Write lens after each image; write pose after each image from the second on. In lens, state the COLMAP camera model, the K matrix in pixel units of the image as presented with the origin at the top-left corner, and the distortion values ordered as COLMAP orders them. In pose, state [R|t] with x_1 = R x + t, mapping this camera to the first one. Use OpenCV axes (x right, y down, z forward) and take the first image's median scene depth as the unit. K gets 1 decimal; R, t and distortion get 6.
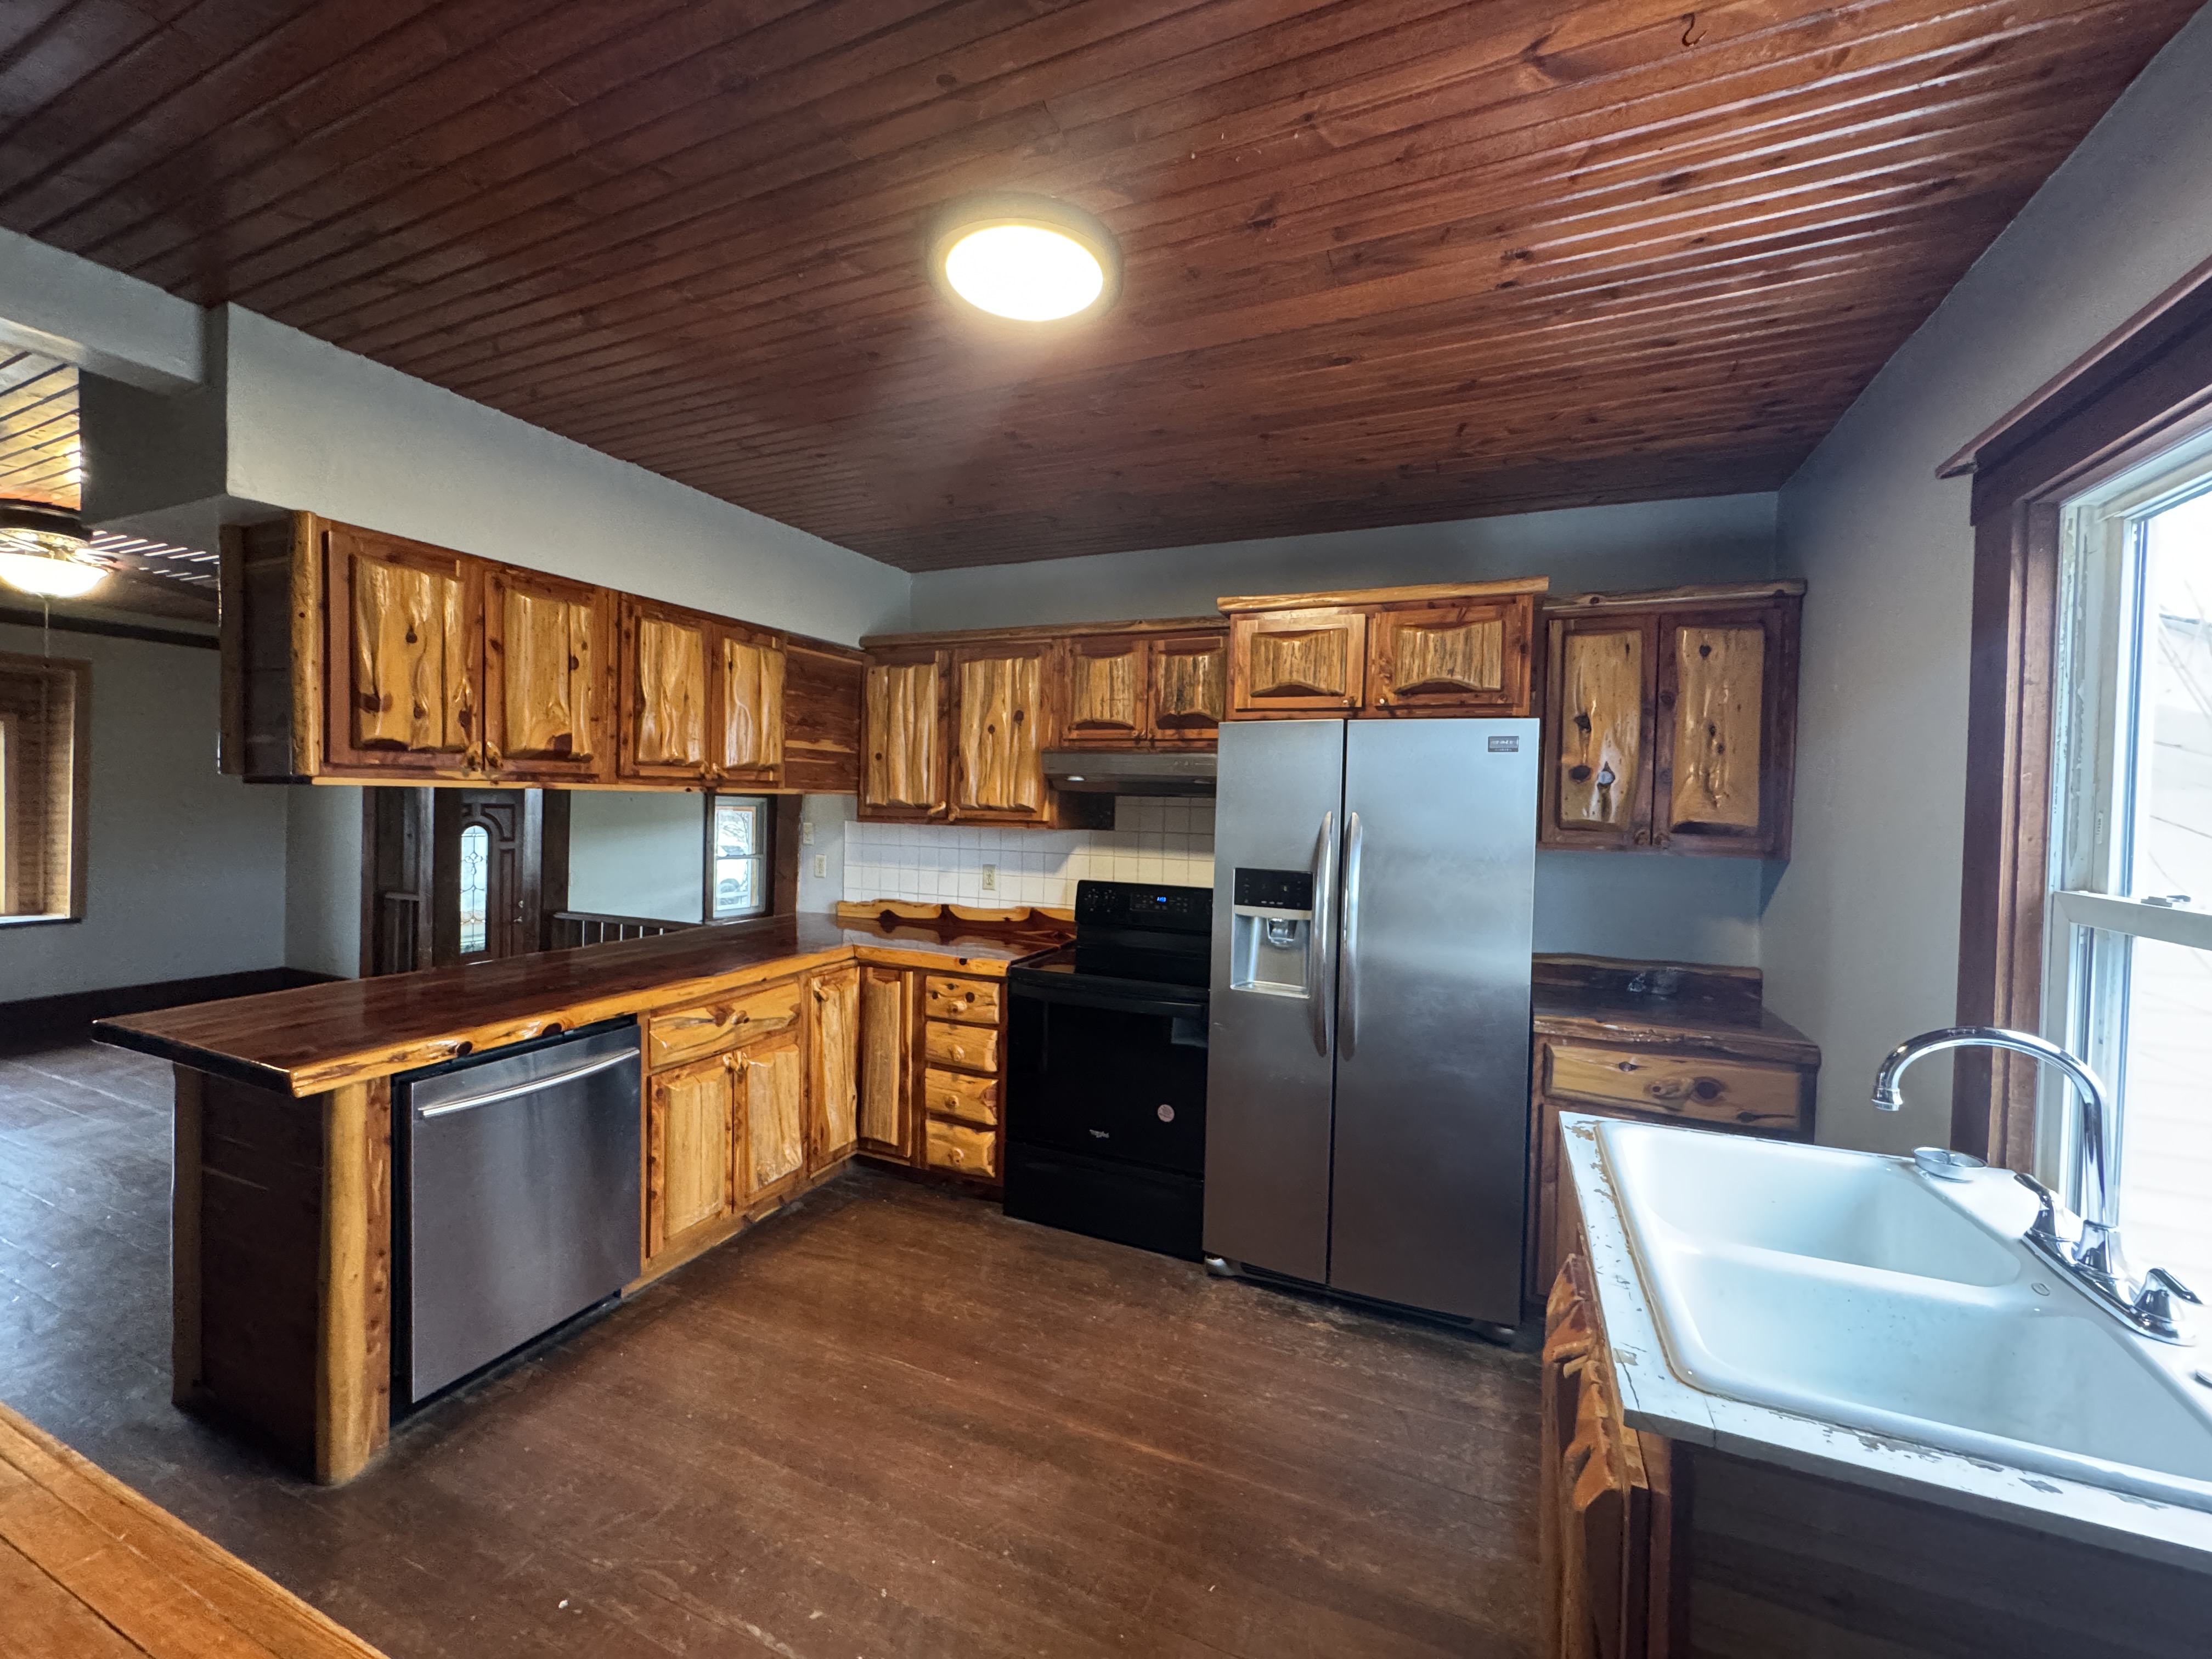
lens RADIAL K [[883.9, 0, 1106.3], [0, 883.9, 819.6], [0, 0, 1]] dist [-0.000756, -0.000004]
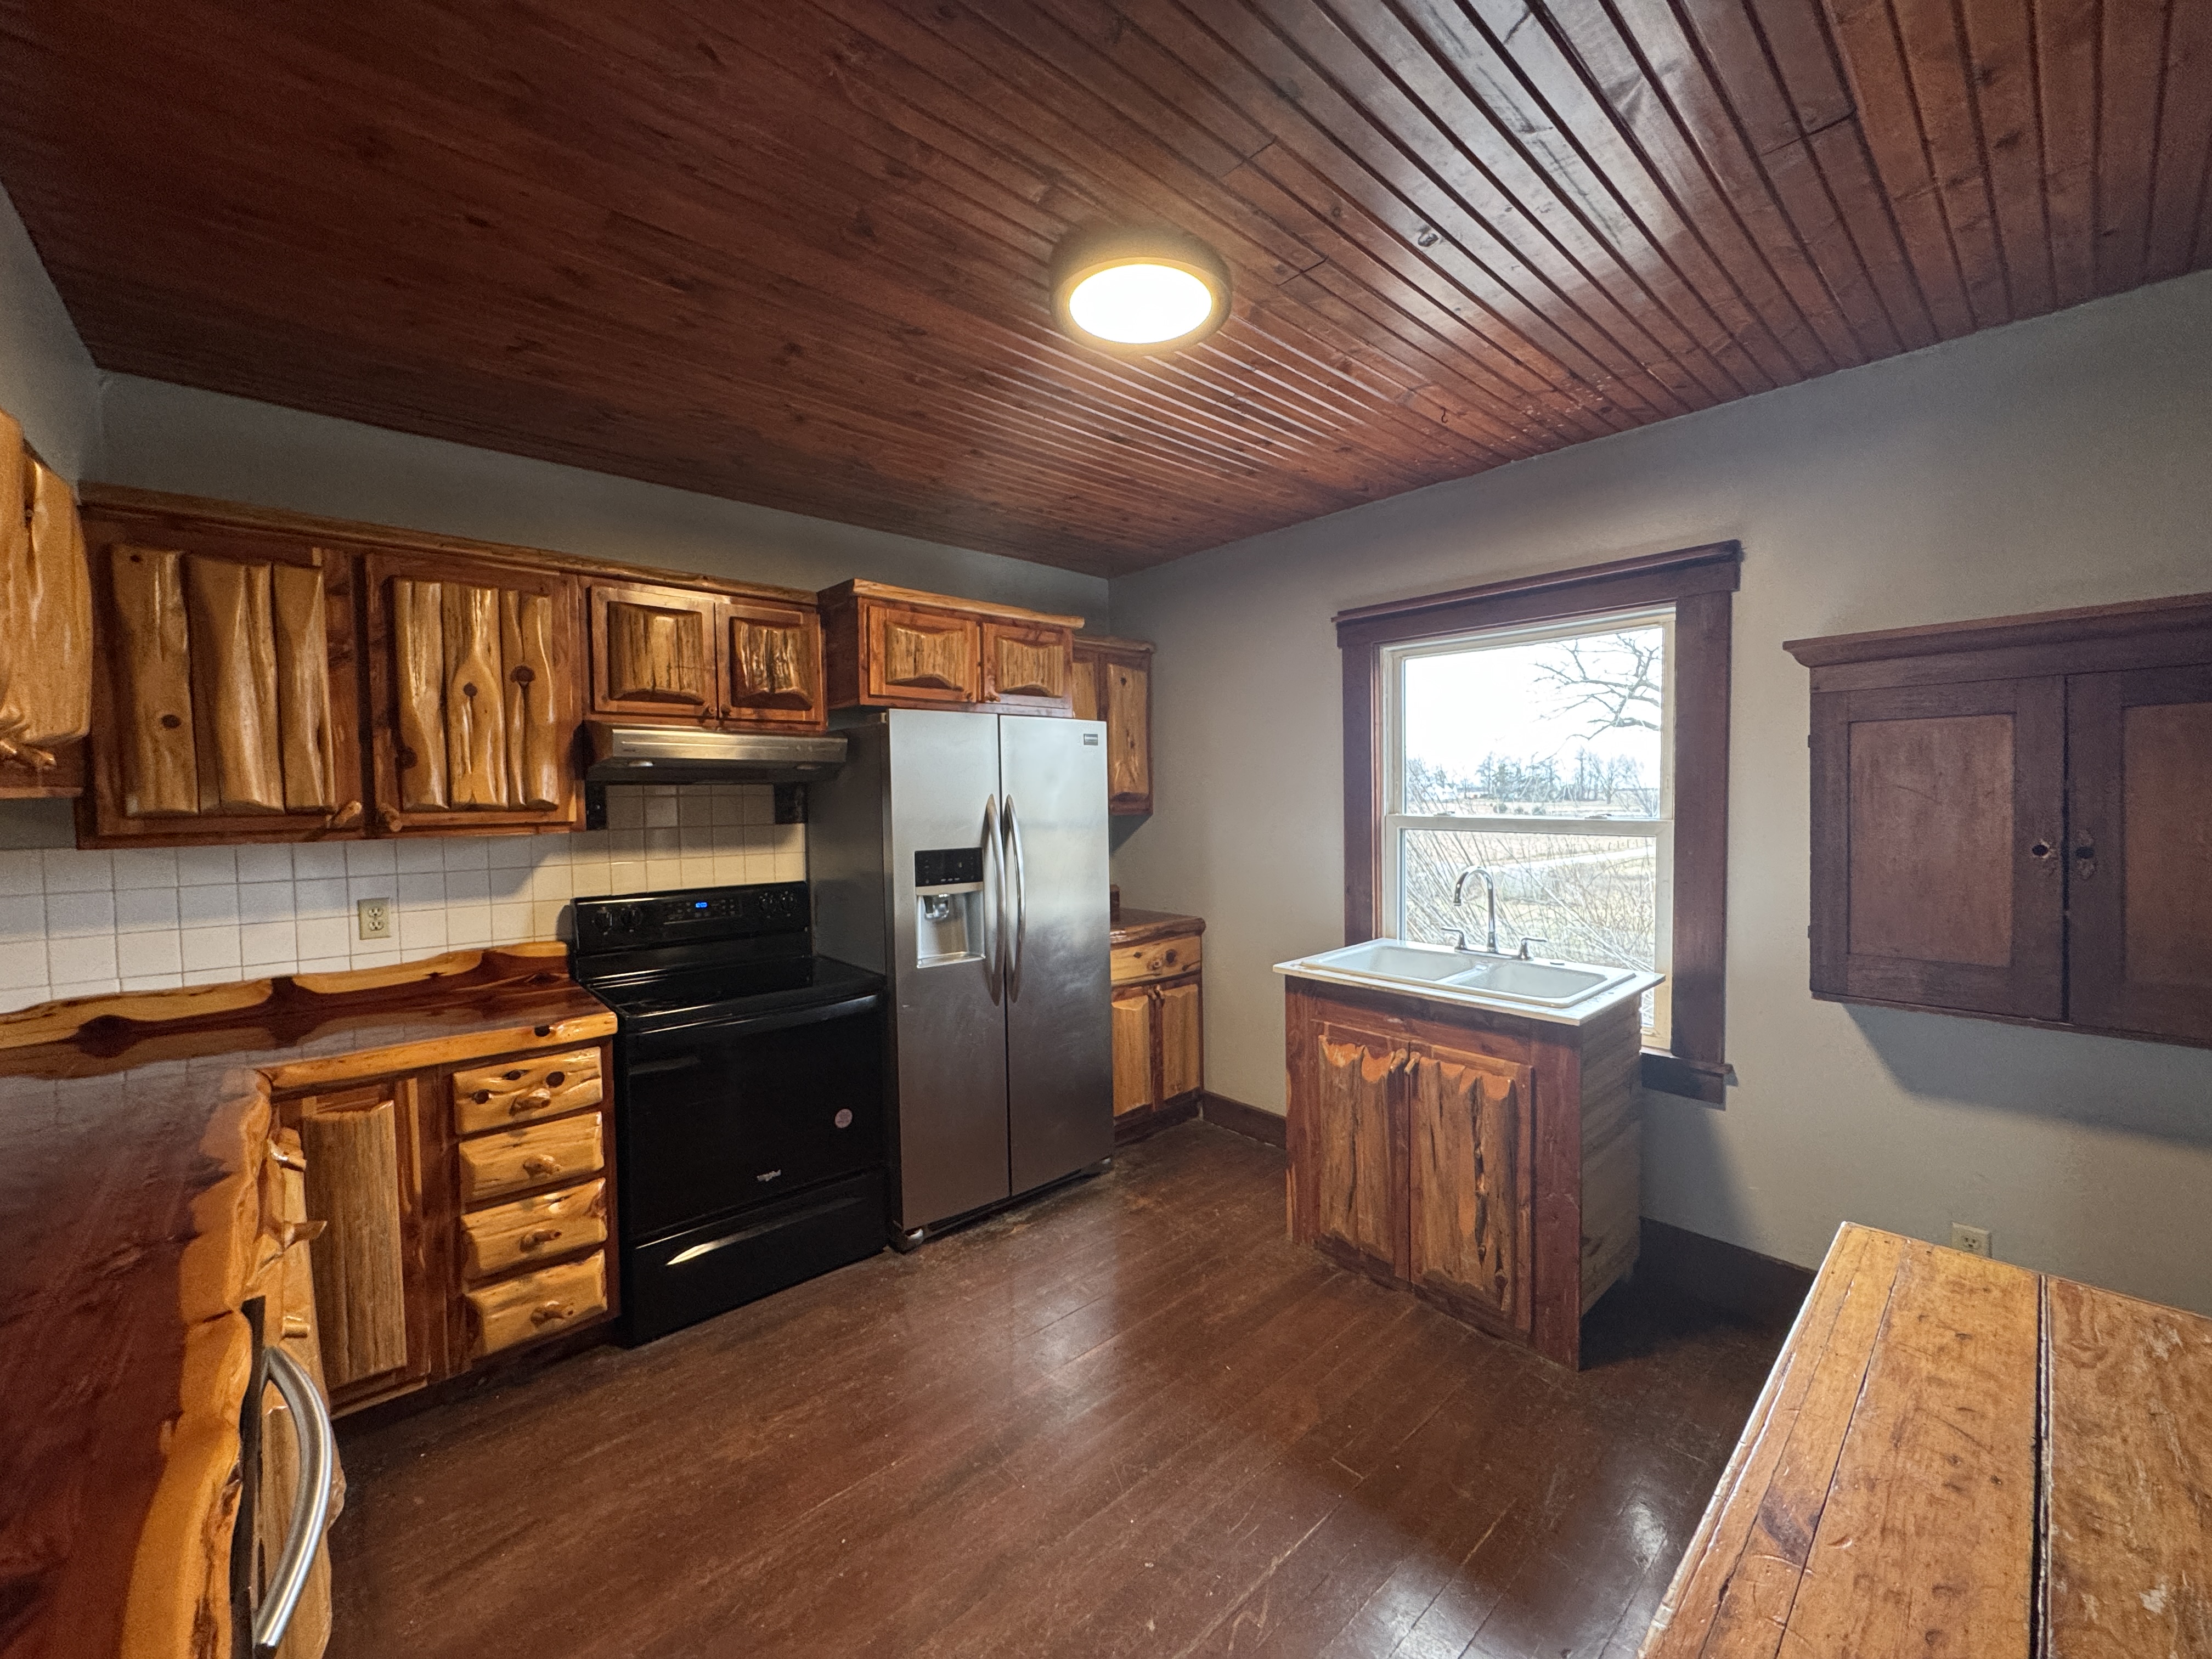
lens RADIAL K [[883.9, 0, 1105.9], [0, 883.9, 818.5], [0, 0, 1]] dist [-0.000756, -0.000004]
pose [[0.413177, -0.057074, 0.908861, -0.596909], [0.037786, 0.998249, 0.045510, -0.018958], [-0.909867, 0.015539, 0.414610, 0.314939]]
